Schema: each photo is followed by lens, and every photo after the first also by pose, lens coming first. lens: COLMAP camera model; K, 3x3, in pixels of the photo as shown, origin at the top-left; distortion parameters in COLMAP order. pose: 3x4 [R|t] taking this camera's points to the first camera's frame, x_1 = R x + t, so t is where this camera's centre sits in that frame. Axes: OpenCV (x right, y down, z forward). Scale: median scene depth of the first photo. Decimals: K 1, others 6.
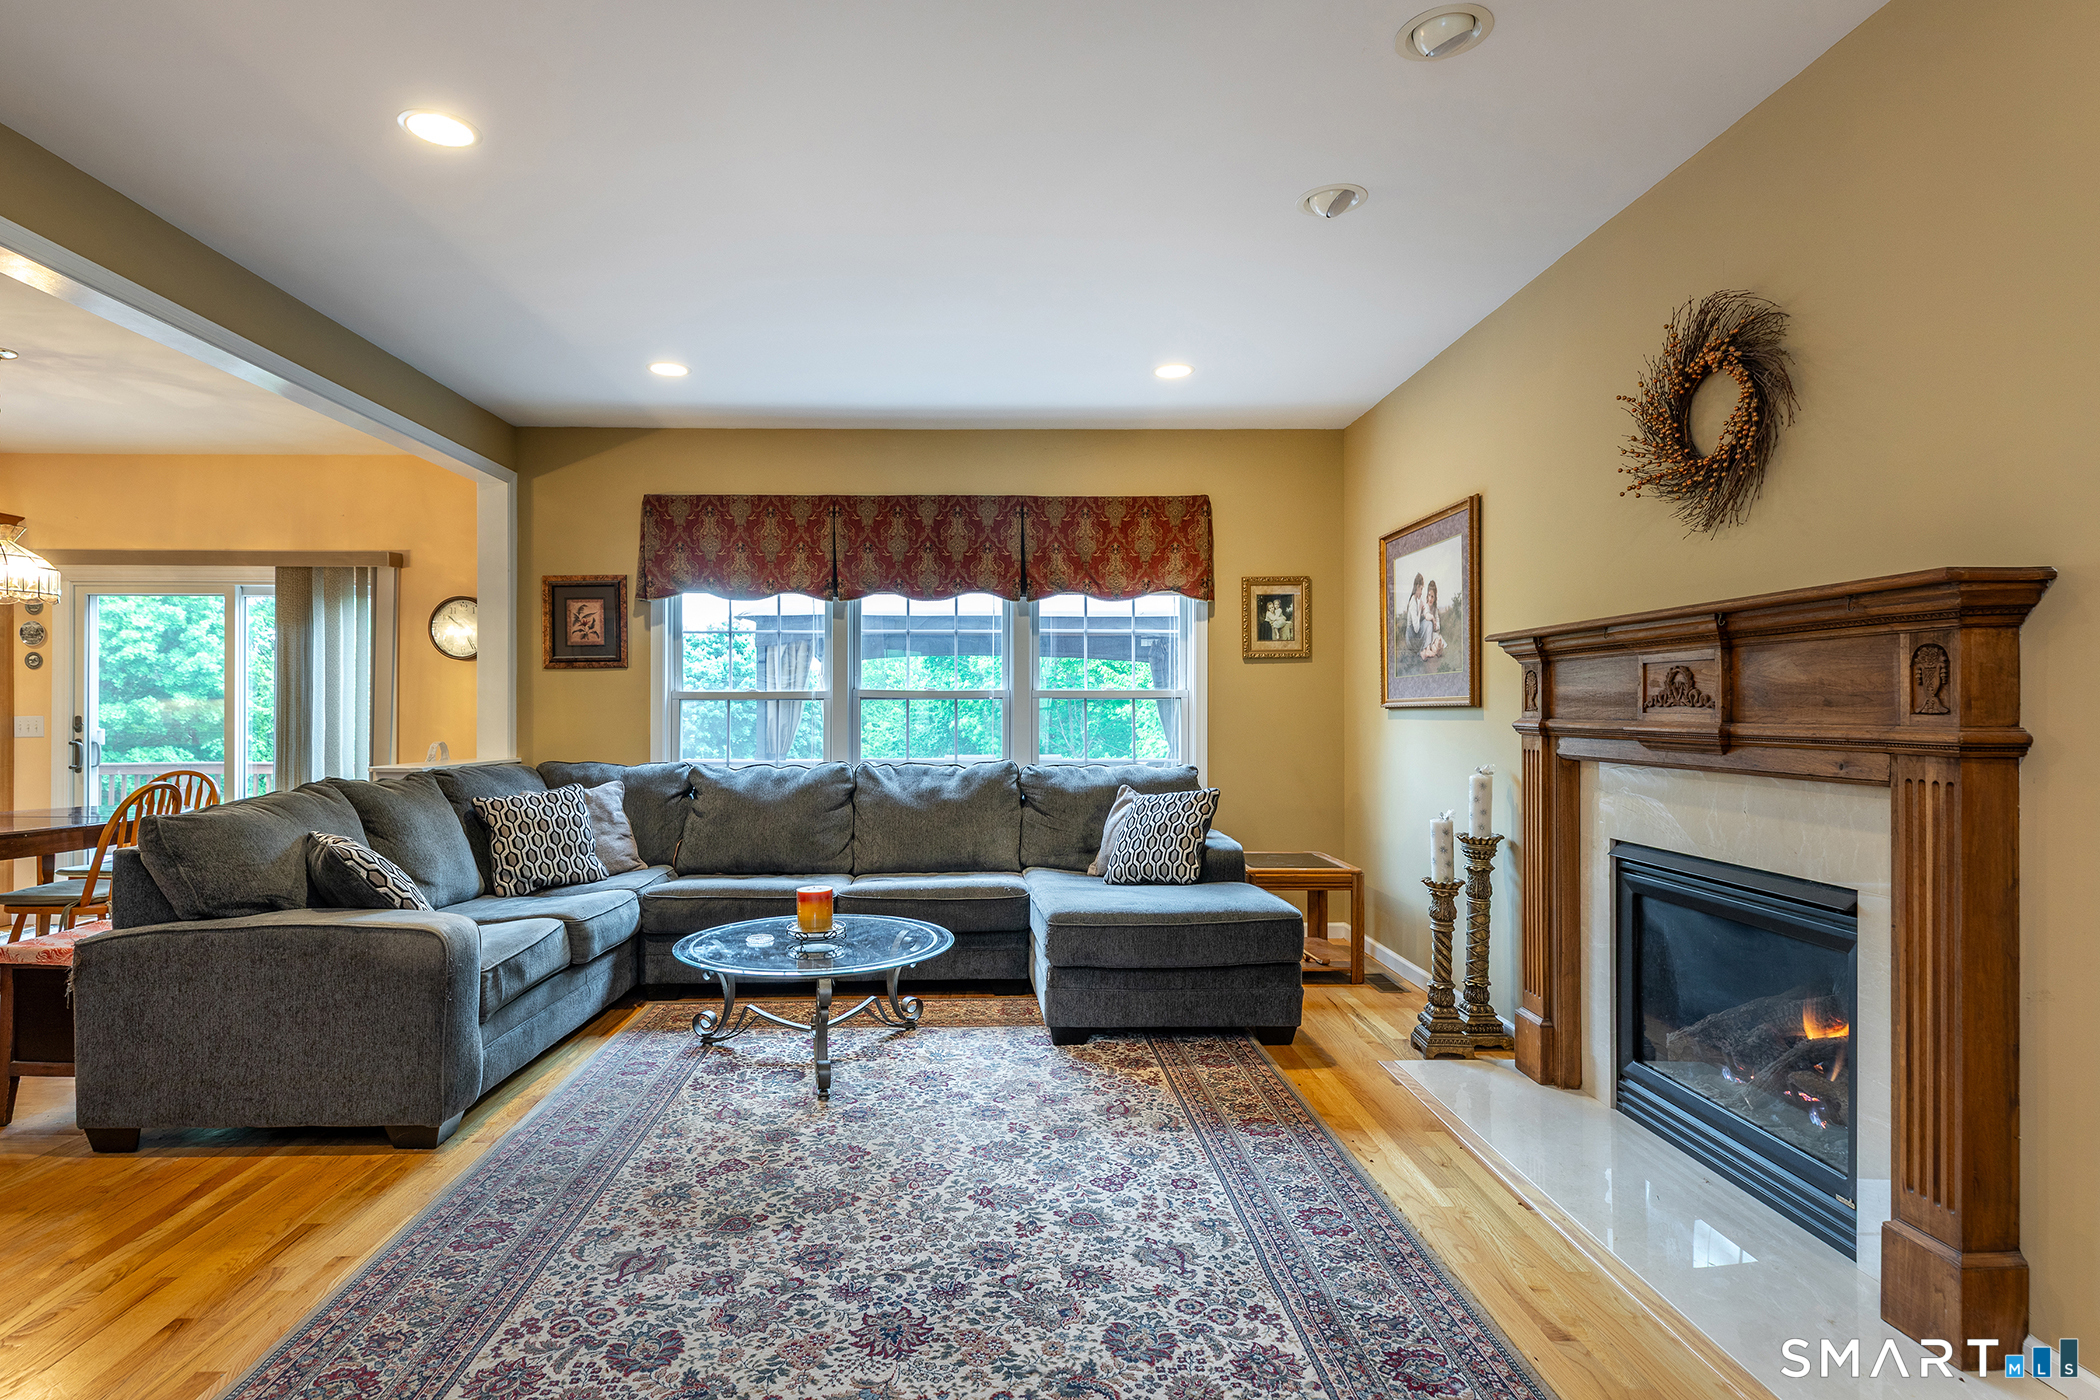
lens RADIAL K [[1077.6, 0, 999.4], [0, 1077.6, 710.5], [0, 0, 1]] dist [0.019213, -0.000821]
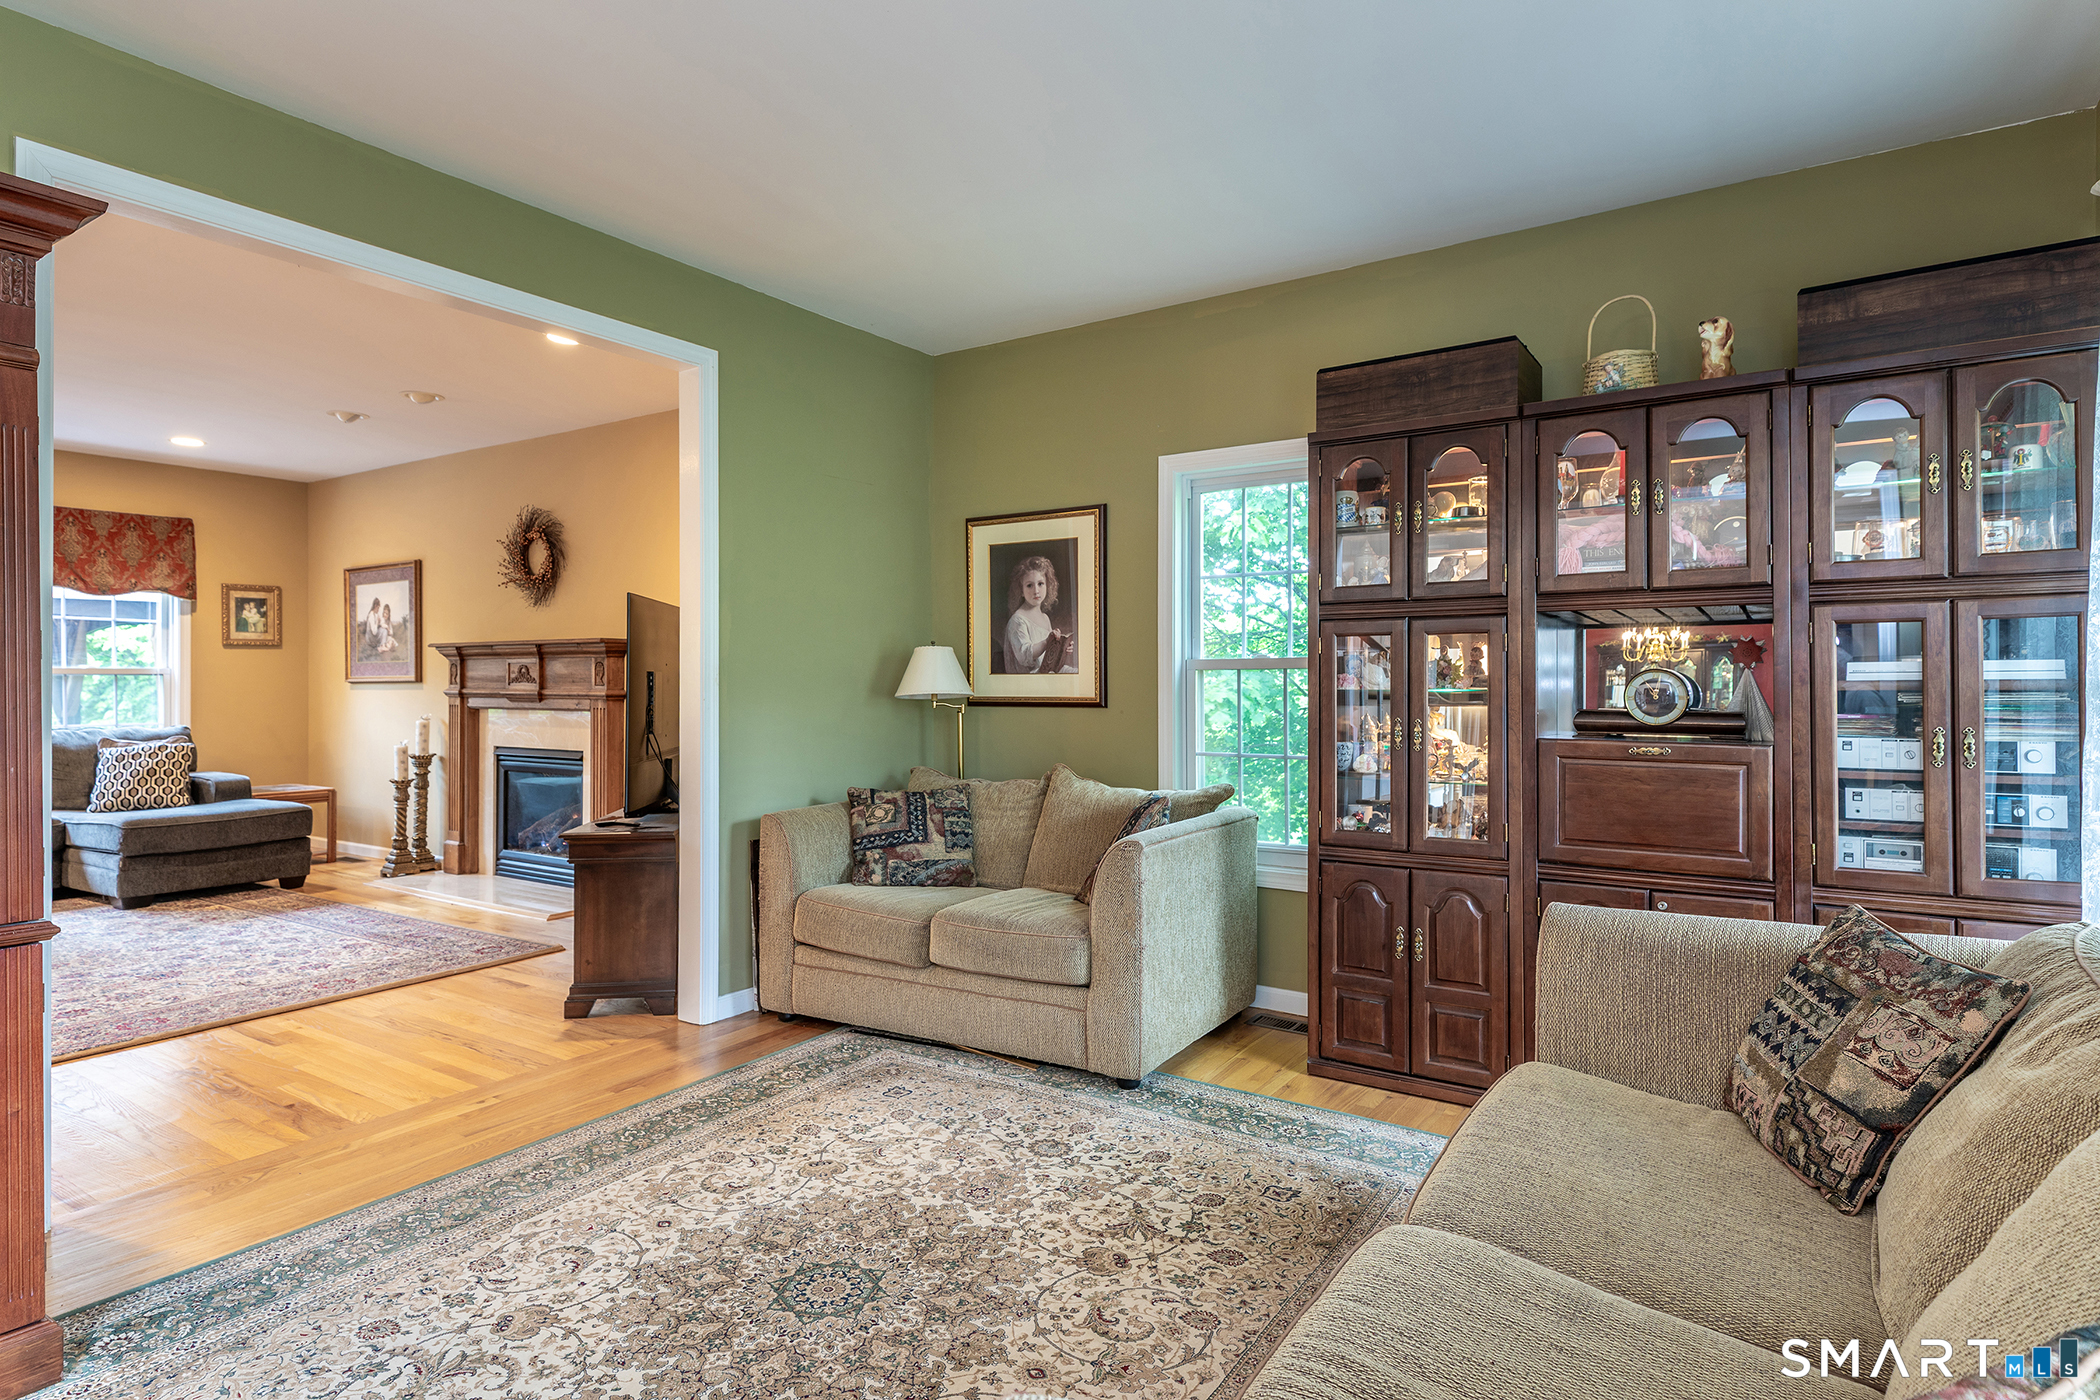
lens RADIAL K [[1107.4, 0, 1049.6], [0, 1107.4, 679.2], [0, 0, 1]] dist [0.053452, -0.032506]
pose [[0.564304, 0.002750, 0.825562, -0.574821], [0.000174, 0.999994, -0.003450, -0.001941], [-0.825567, 0.002091, 0.564300, -1.031384]]
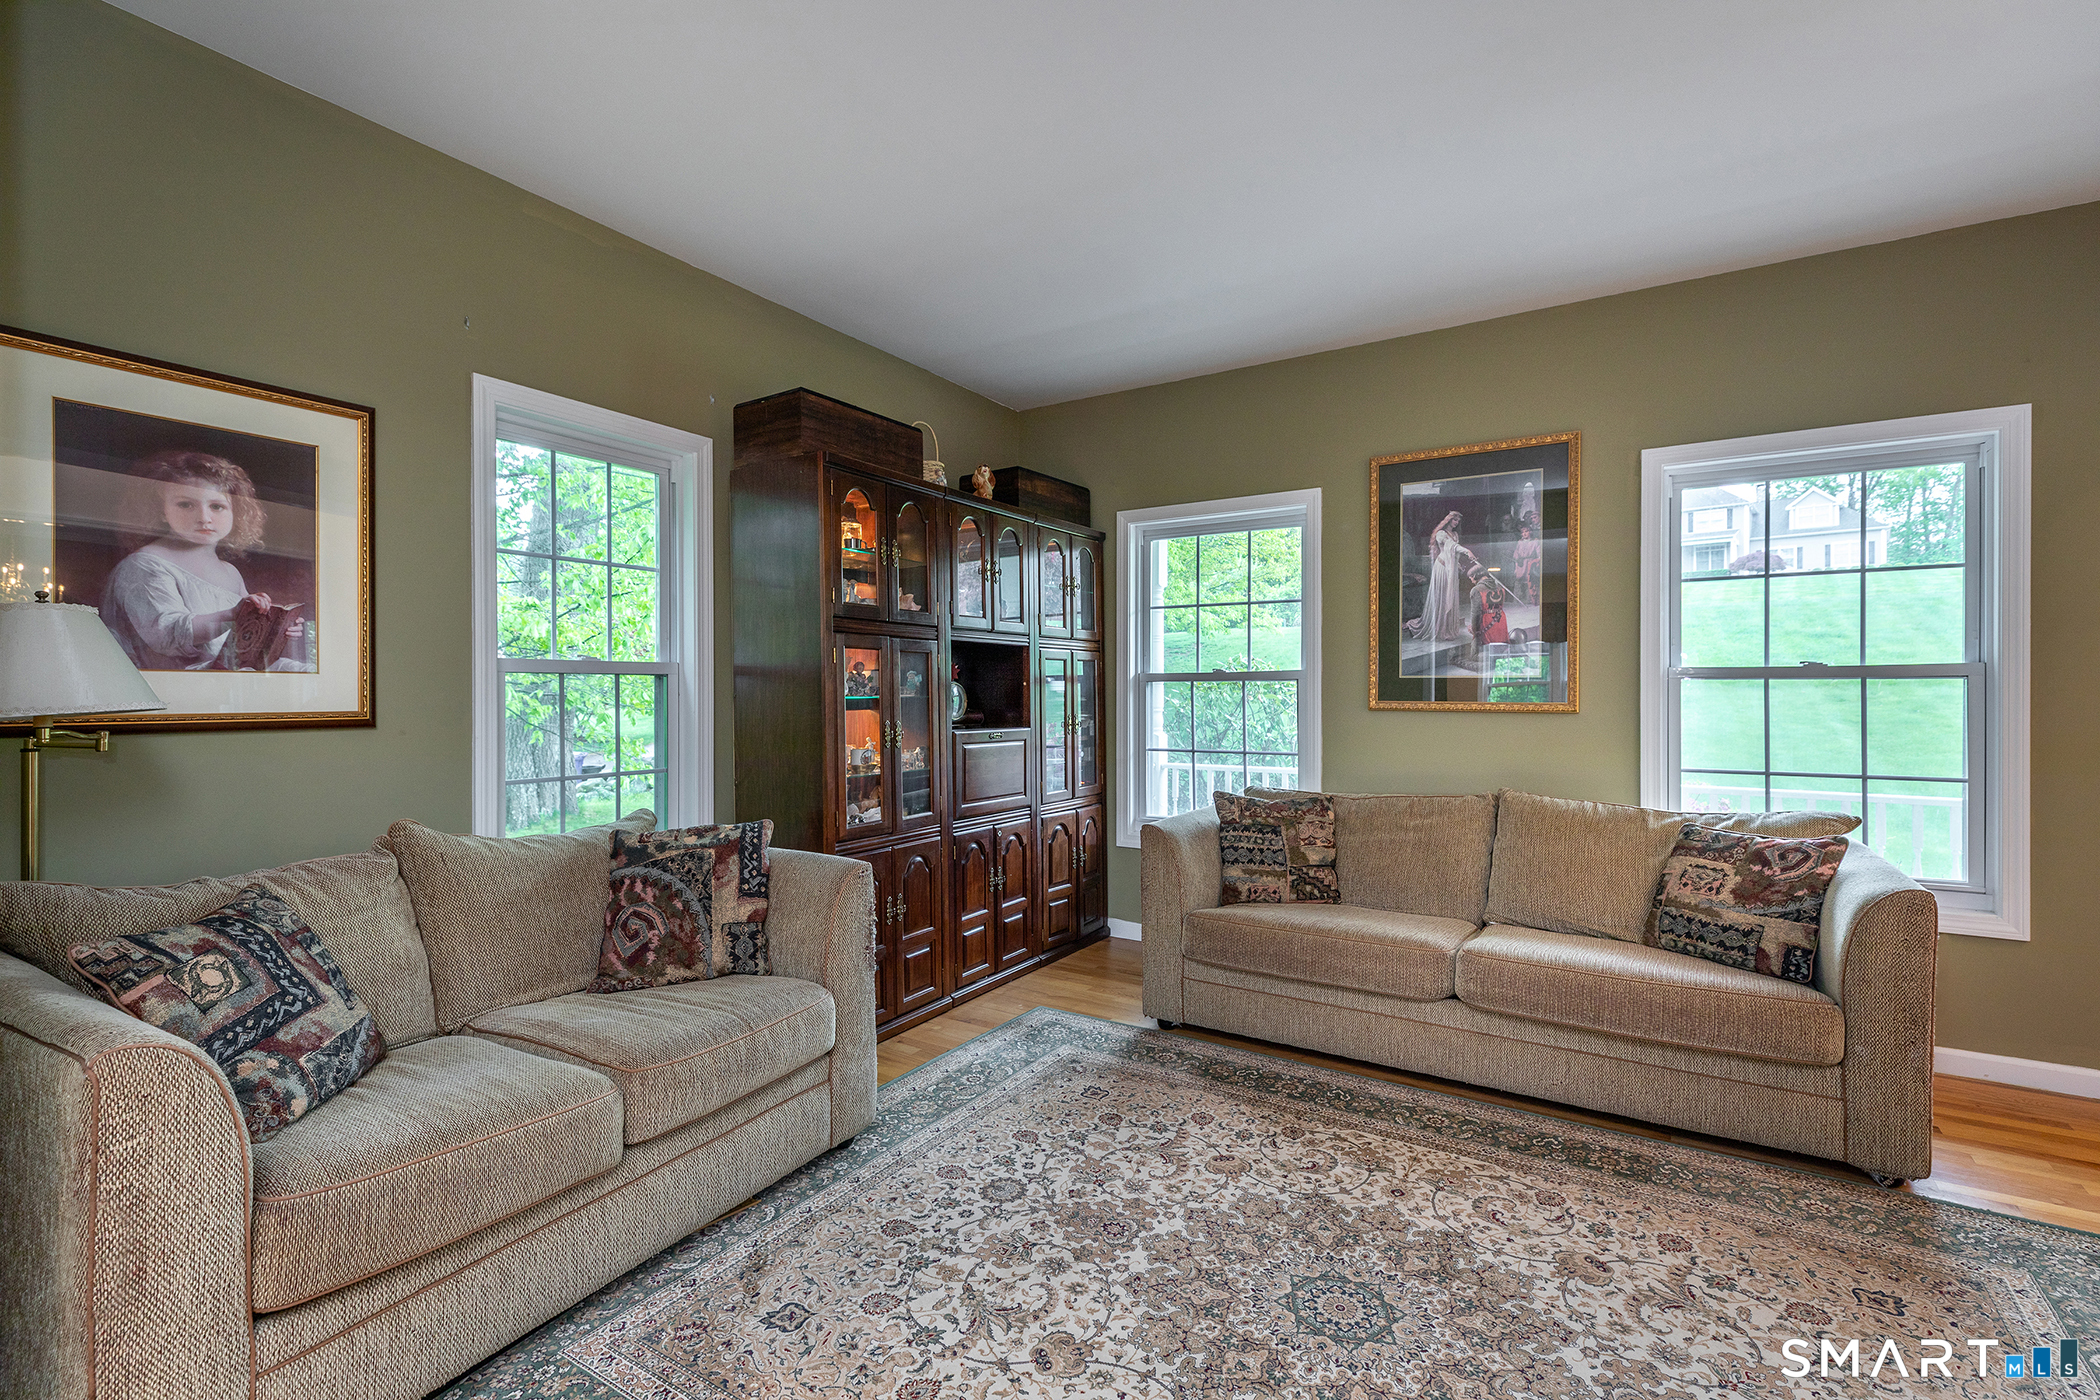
lens RADIAL K [[940.2, 0, 1039.3], [0, 940.2, 690.2], [0, 0, 1]] dist [0.015963, -0.000201]
pose [[-0.830408, 0.001469, 0.557154, -0.268931], [-0.001700, 0.999985, -0.005170, 0.001974], [-0.557154, -0.005240, -0.830393, -0.020752]]
